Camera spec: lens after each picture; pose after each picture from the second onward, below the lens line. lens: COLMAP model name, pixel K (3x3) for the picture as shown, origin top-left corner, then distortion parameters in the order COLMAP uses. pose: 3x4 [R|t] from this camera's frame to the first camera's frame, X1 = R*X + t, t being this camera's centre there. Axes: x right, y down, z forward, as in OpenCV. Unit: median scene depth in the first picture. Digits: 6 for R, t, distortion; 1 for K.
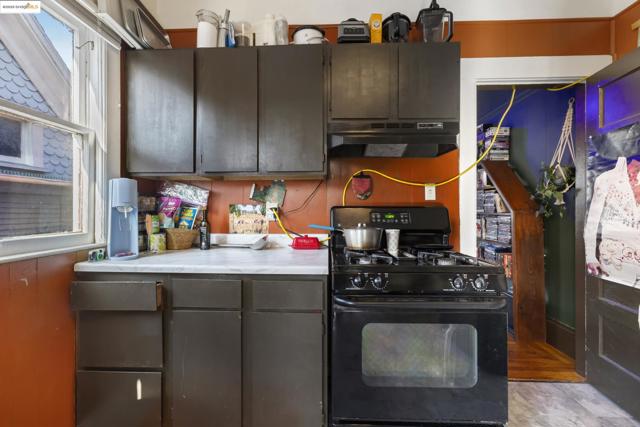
lens RADIAL K [[278.0, 0, 317.6], [0, 278.0, 210.7], [0, 0, 1]] dist [-0.001882, 0.001045]
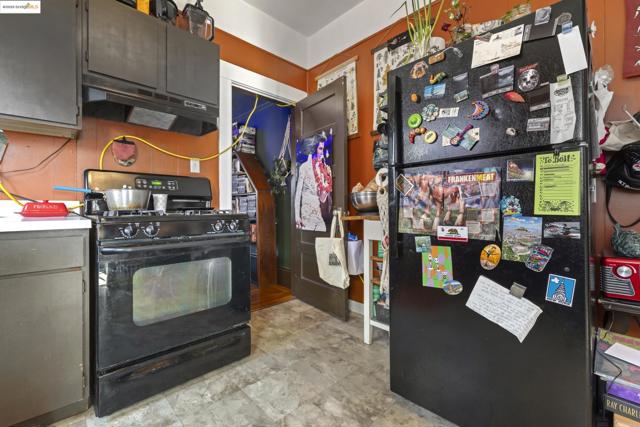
lens RADIAL K [[278.0, 0, 315.0], [0, 278.0, 207.6], [0, 0, 1]] dist [-0.001882, 0.001045]
pose [[0.692831, -0.000914, 0.721100, -0.087714], [0.000812, 1.000000, 0.000487, 0.116828], [-0.721100, 0.000248, 0.692831, -0.168588]]
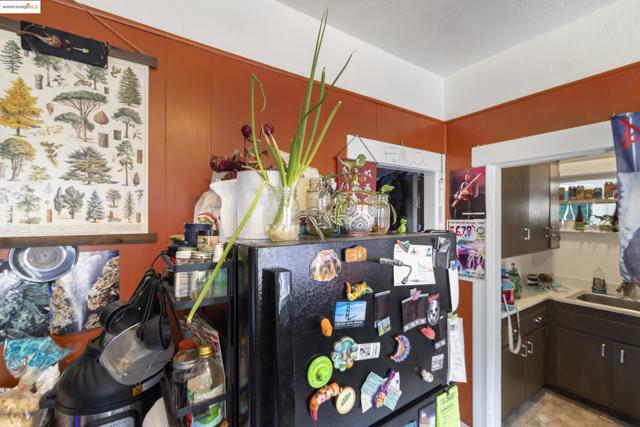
lens RADIAL K [[278.0, 0, 316.2], [0, 278.0, 216.4], [0, 0, 1]] dist [-0.001882, 0.001045]
pose [[-0.585286, 0.001780, 0.810825, 0.333355], [-0.002120, 0.999991, -0.003726, -0.294699], [-0.810824, -0.003900, -0.585276, 0.345810]]
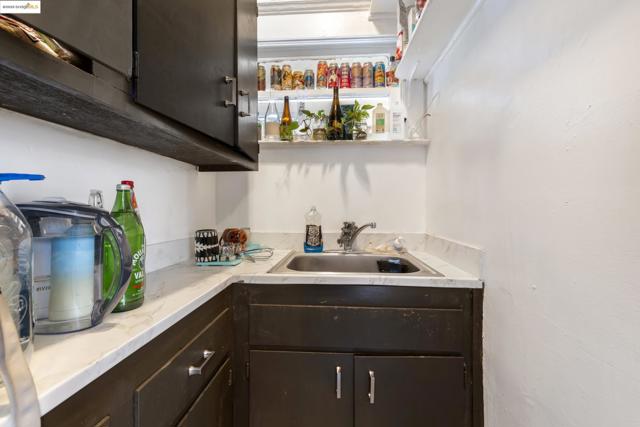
lens RADIAL K [[278.0, 0, 318.9], [0, 278.0, 211.8], [0, 0, 1]] dist [-0.001882, 0.001045]
pose [[-0.999719, 0.005469, 0.023071, 0.636364], [0.005498, 0.999984, 0.001197, 0.005380], [-0.023064, 0.001324, -0.999733, -1.017634]]
